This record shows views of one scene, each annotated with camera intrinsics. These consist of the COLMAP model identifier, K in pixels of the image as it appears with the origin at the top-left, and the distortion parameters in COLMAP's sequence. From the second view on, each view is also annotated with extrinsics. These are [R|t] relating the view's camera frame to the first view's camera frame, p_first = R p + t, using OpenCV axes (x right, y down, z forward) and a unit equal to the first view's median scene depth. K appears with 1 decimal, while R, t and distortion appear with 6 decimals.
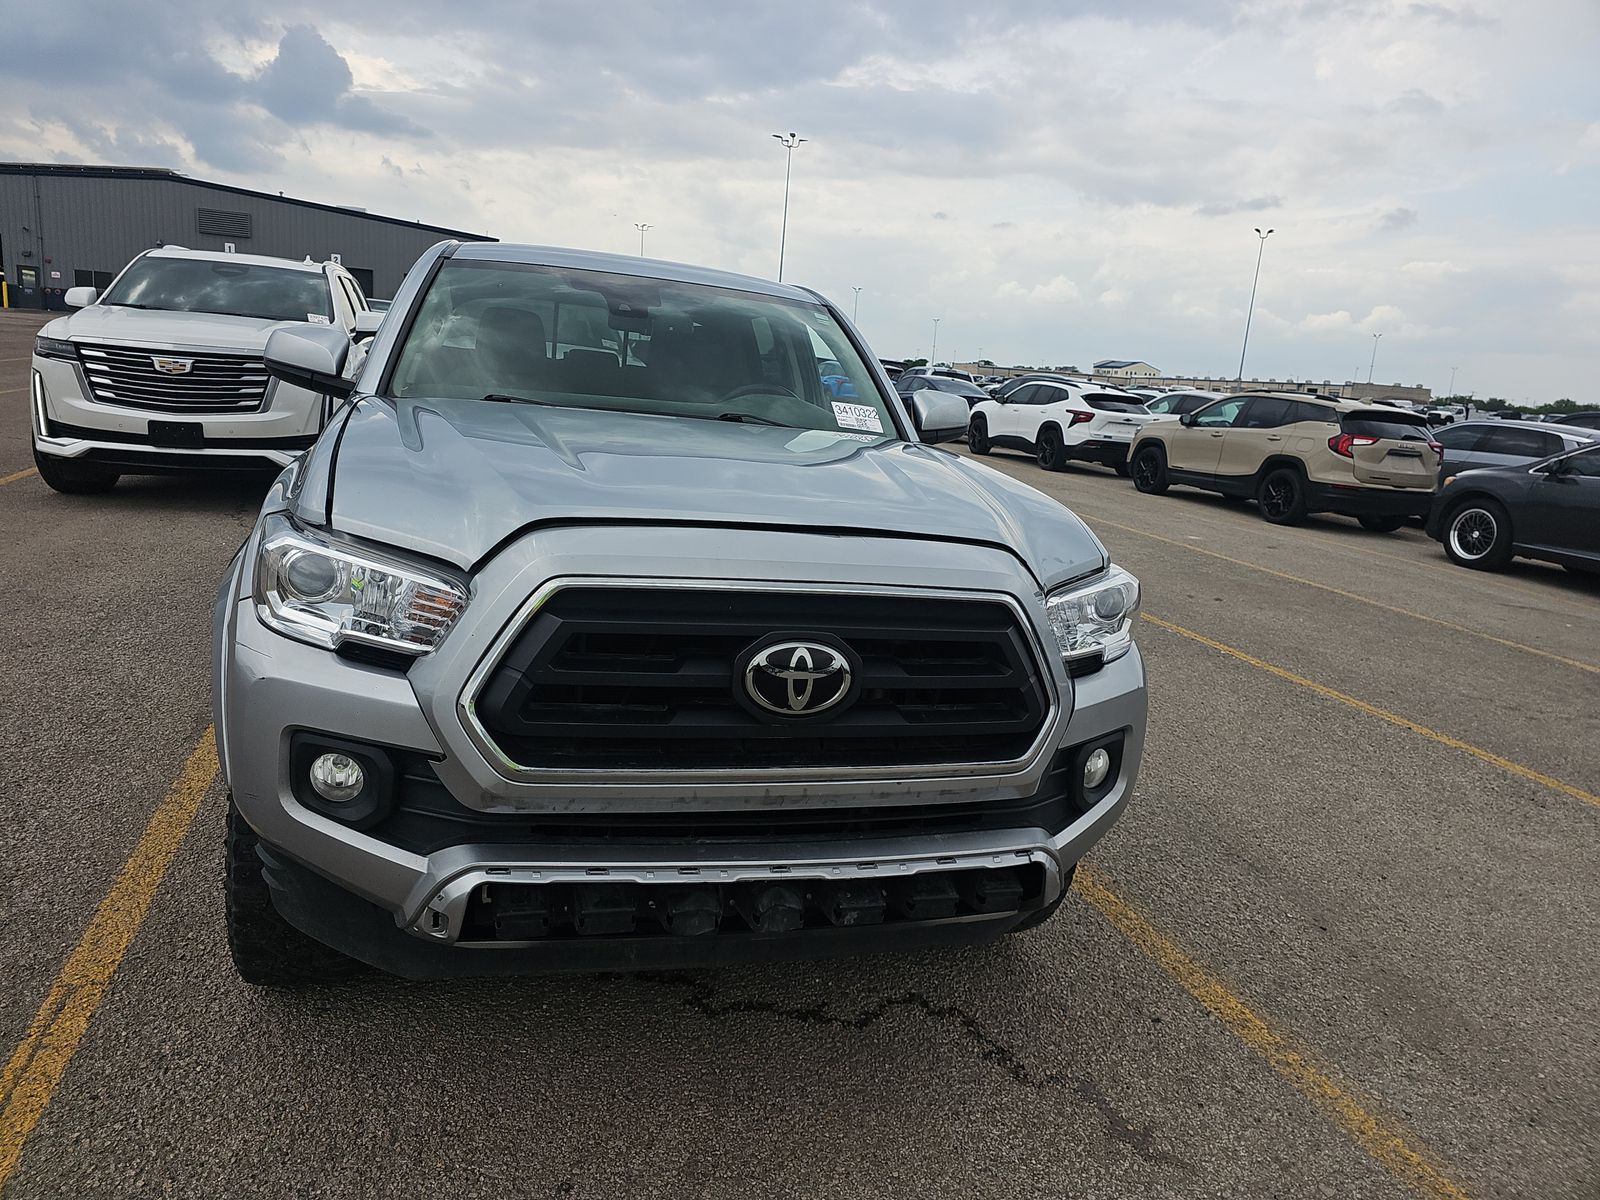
lens RADIAL K [[1075.1, 0, 791.2], [0, 1075.1, 577.5], [0, 0, 1]] dist [0.042575, -0.059757]
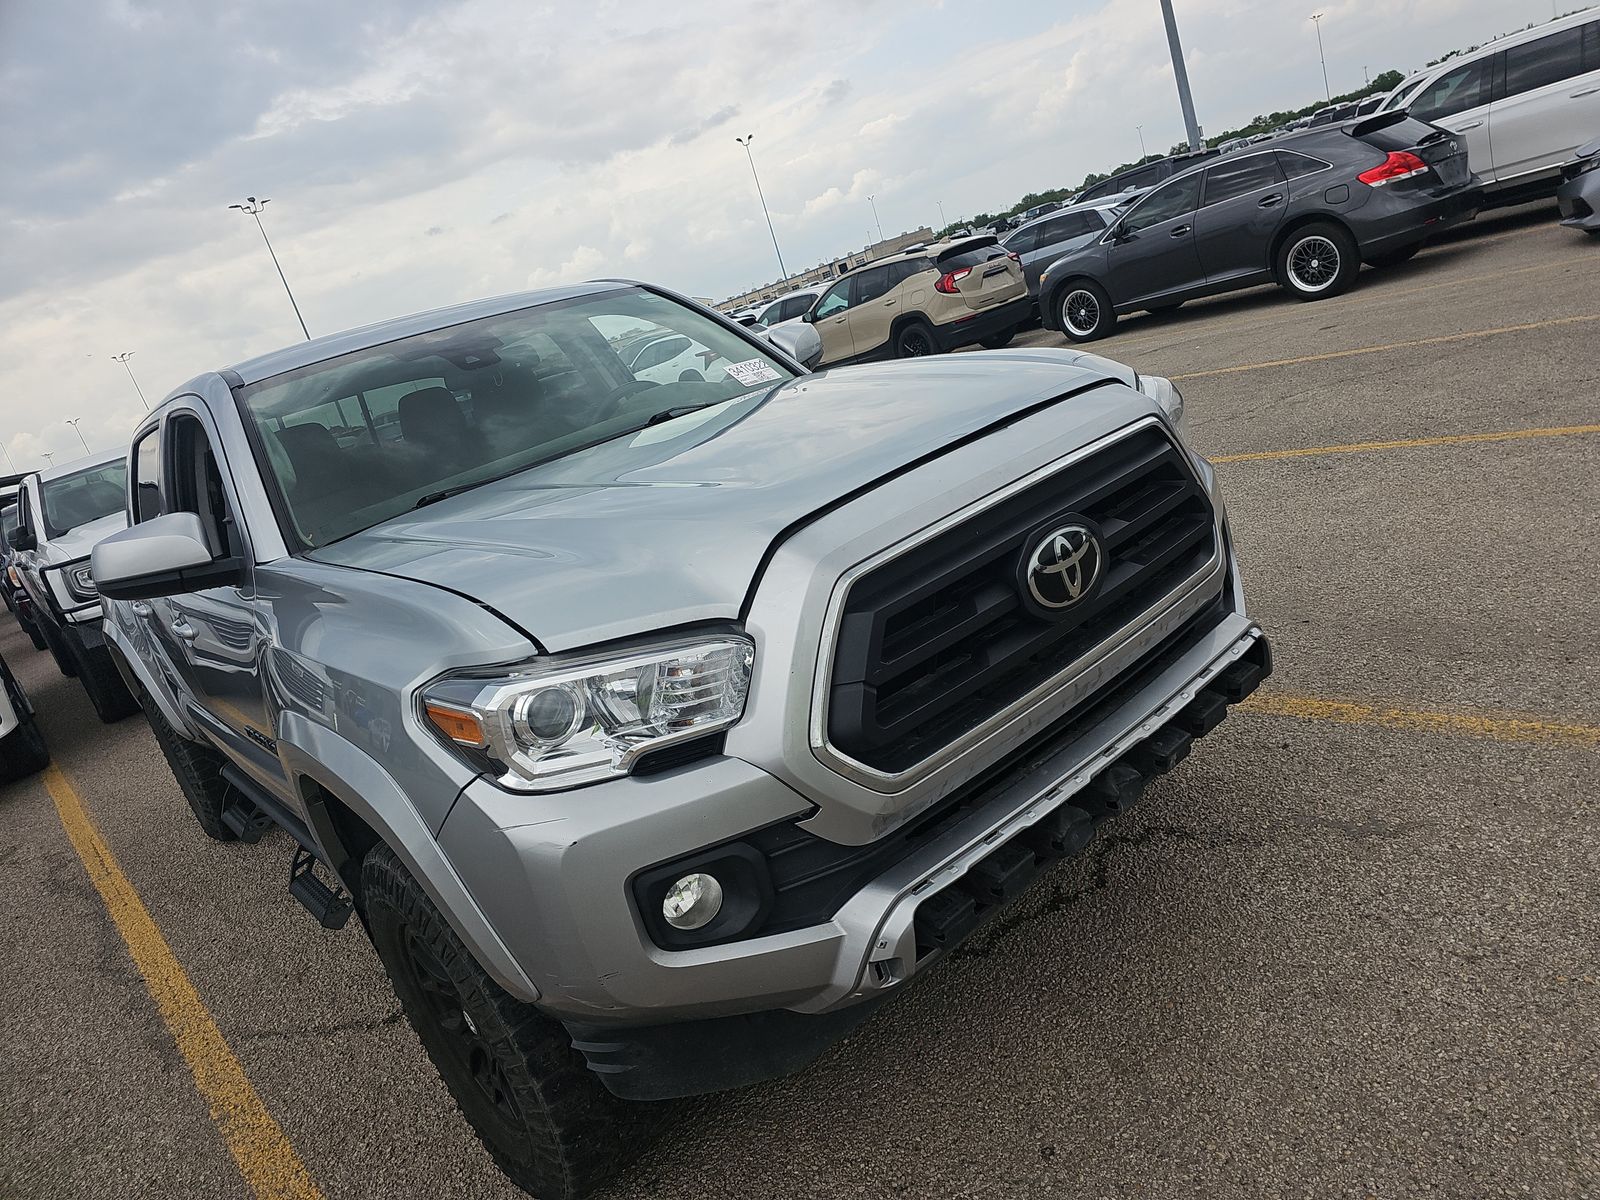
lens RADIAL K [[1073.3, 0, 800.0], [0, 1073.3, 600.0], [0, 0, 1]] dist [0.044960, -0.056693]
pose [[0.840328, -0.445013, 0.309535, -0.099391], [0.434492, 0.894384, 0.106275, -0.017211], [-0.324137, 0.045185, 0.944930, 0.027502]]
